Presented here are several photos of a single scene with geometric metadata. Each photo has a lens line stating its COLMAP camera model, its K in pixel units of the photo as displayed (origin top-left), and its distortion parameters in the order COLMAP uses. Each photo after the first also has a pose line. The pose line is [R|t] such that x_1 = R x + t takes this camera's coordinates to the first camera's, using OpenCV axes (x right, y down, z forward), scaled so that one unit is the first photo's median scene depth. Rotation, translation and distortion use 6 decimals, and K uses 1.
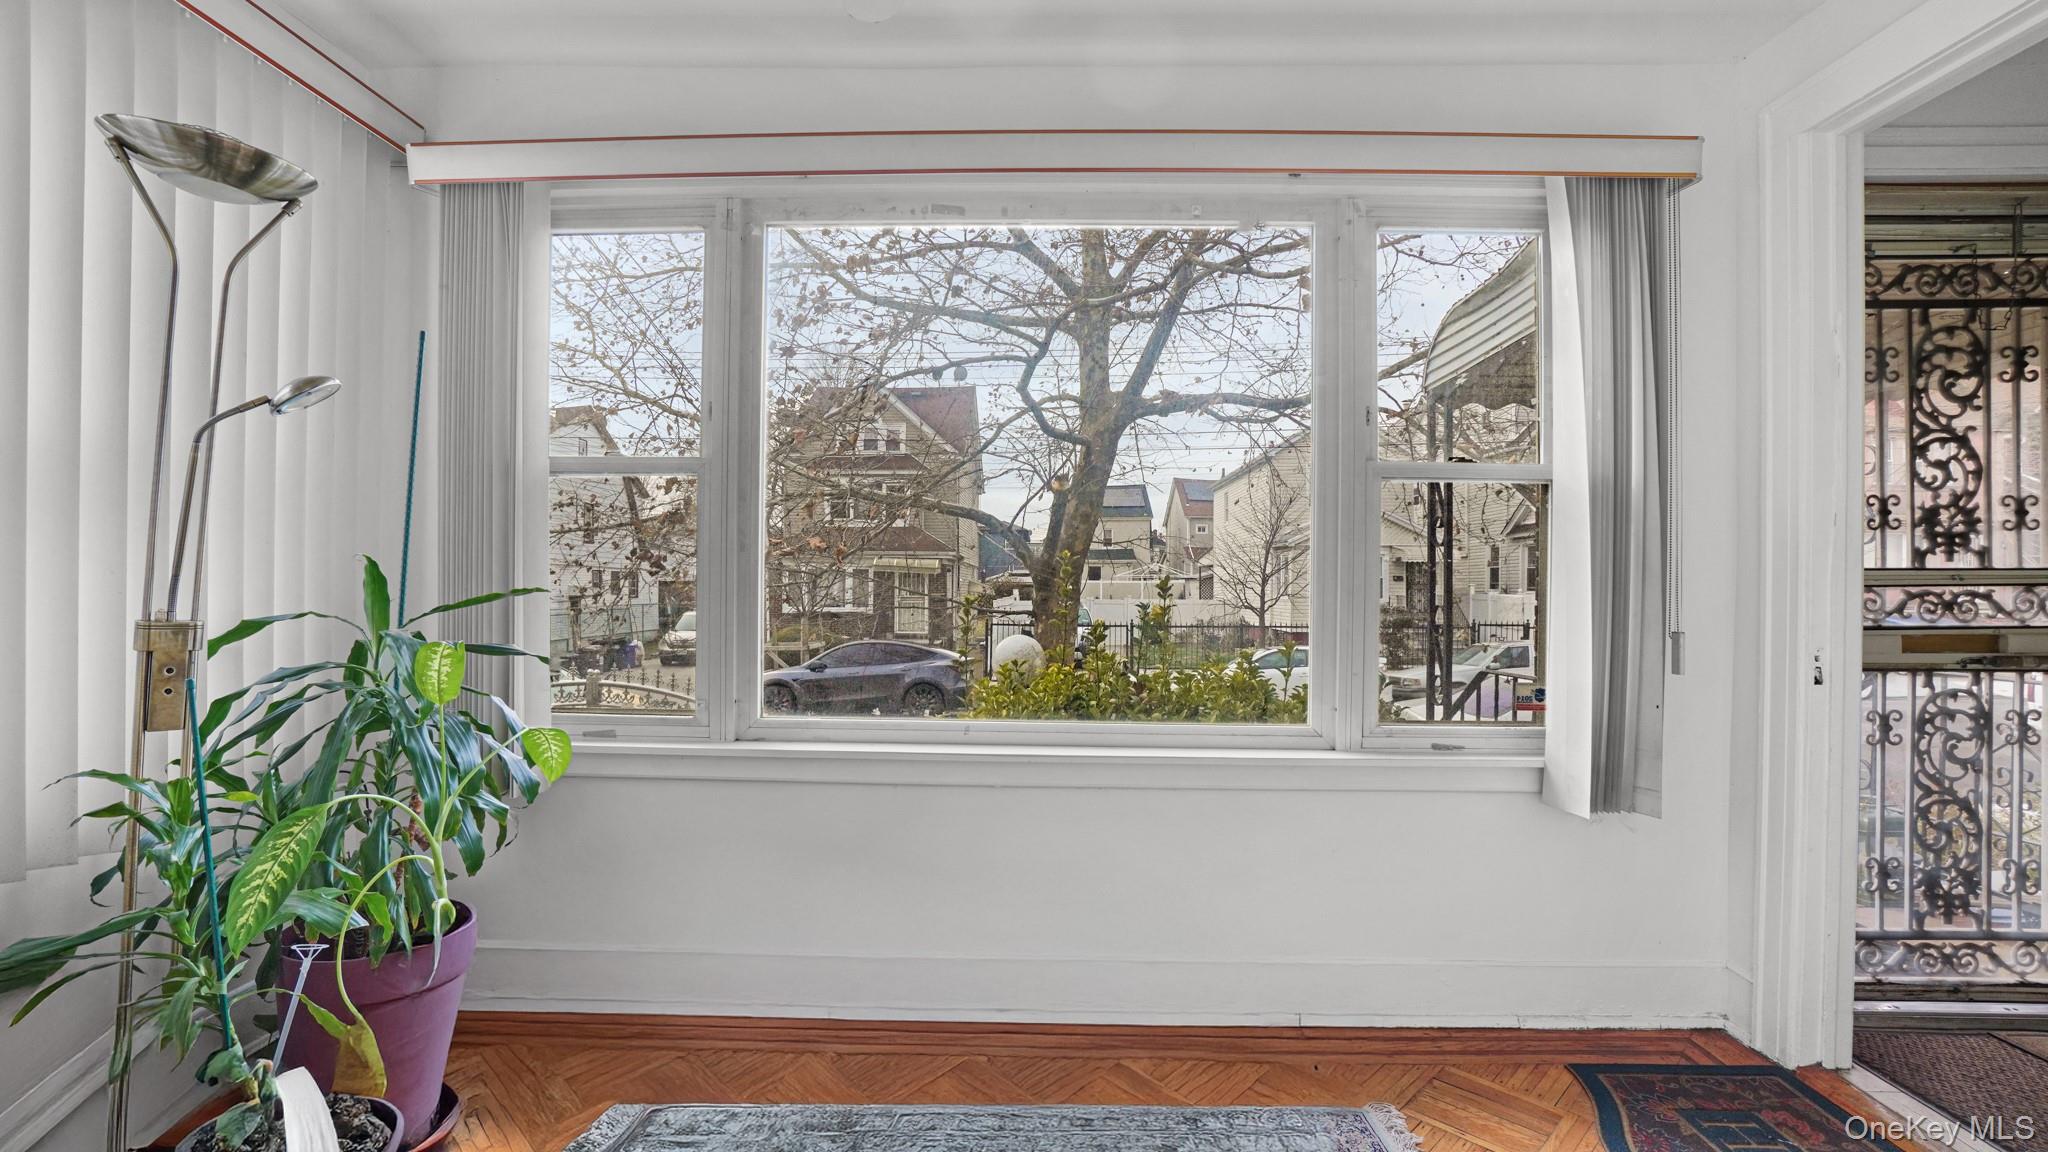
lens RADIAL K [[936.7, 0, 1023.3], [0, 936.7, 578.1], [0, 0, 1]] dist [-0.004957, -0.000312]
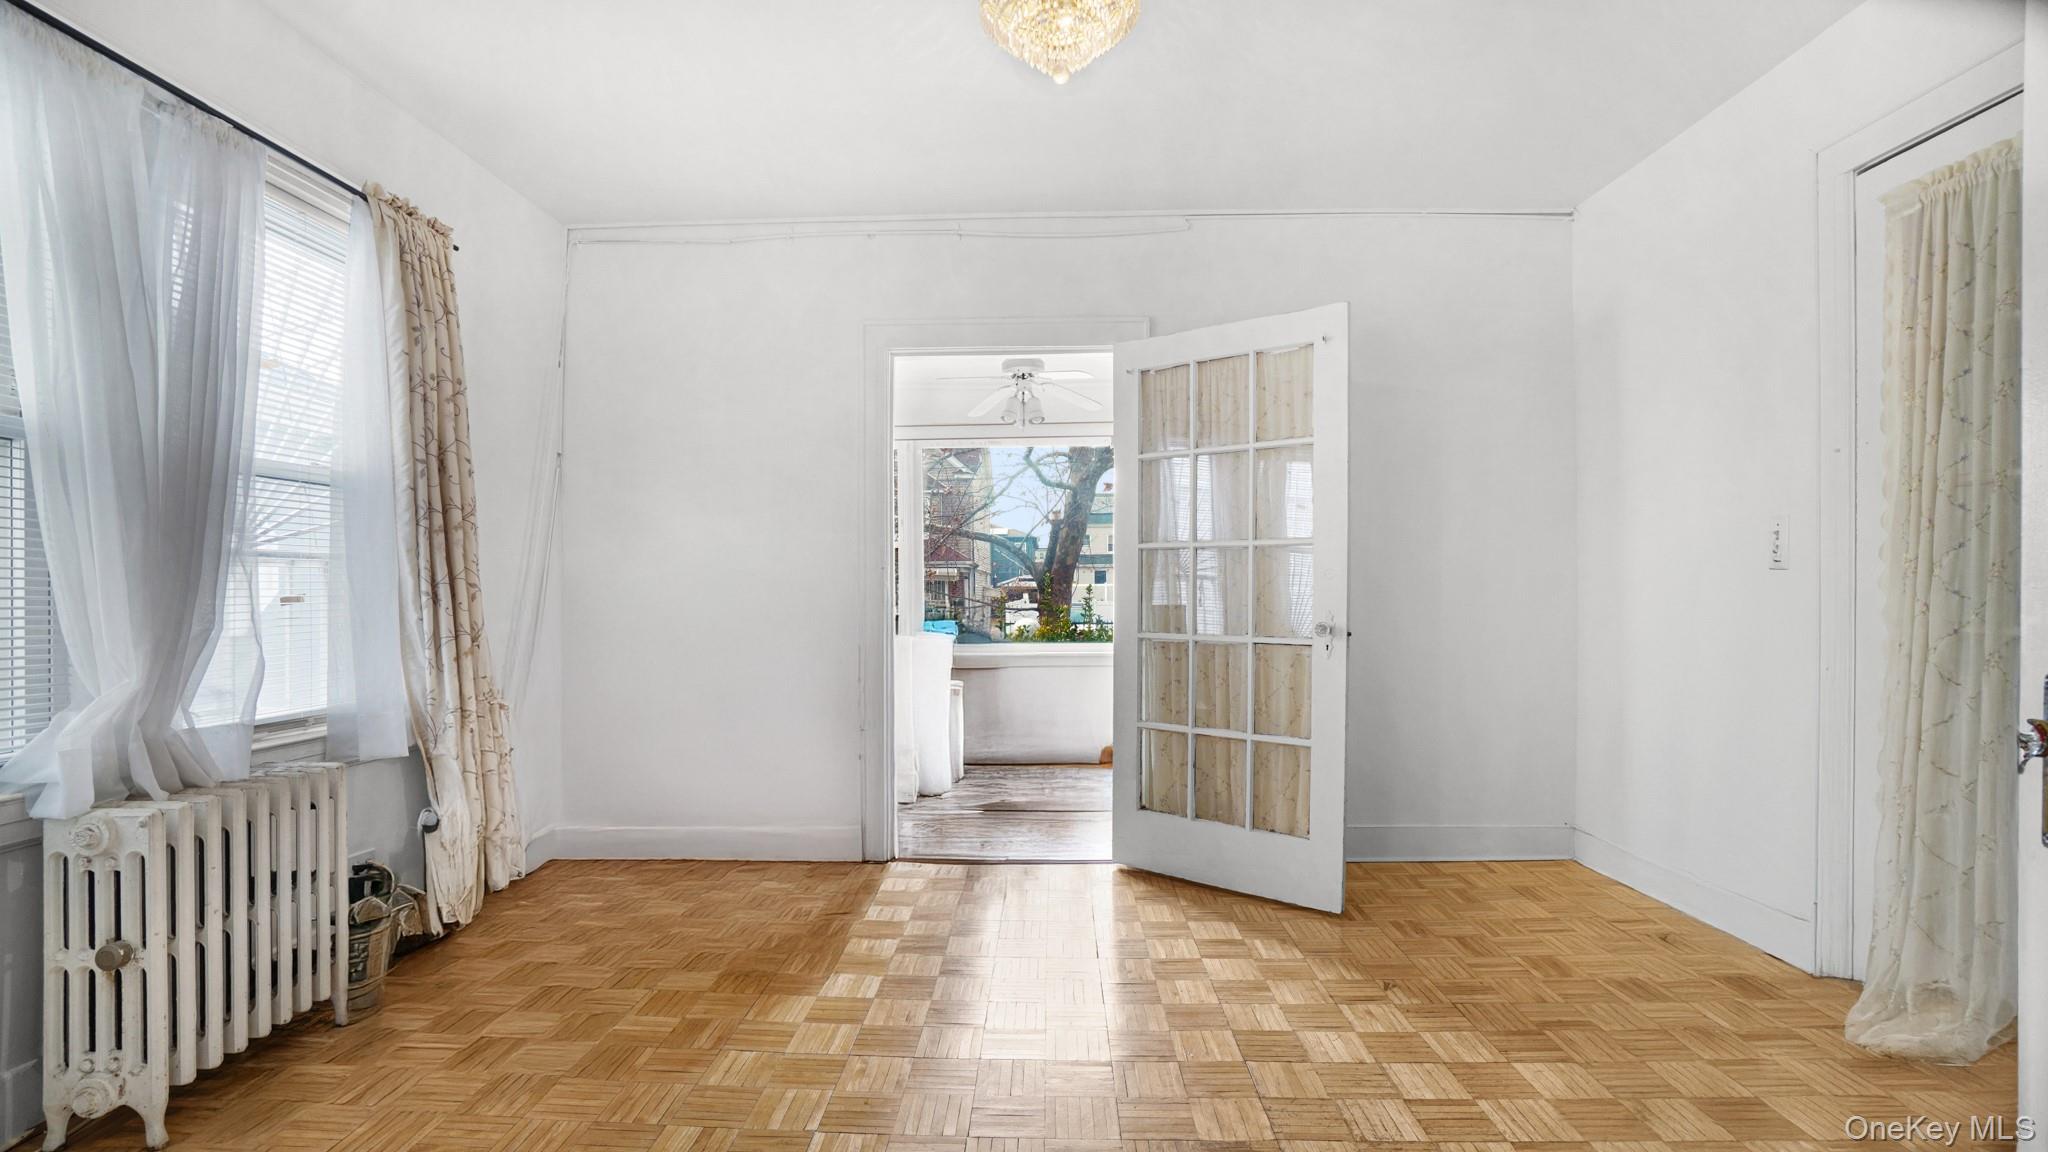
lens RADIAL K [[936.7, 0, 1022.8], [0, 936.7, 585.8], [0, 0, 1]] dist [-0.004957, -0.000312]
pose [[0.999698, -0.024120, -0.004725, -0.003923], [0.024154, 0.999681, 0.007338, -0.008694], [0.004547, -0.007450, 0.999962, -0.345633]]
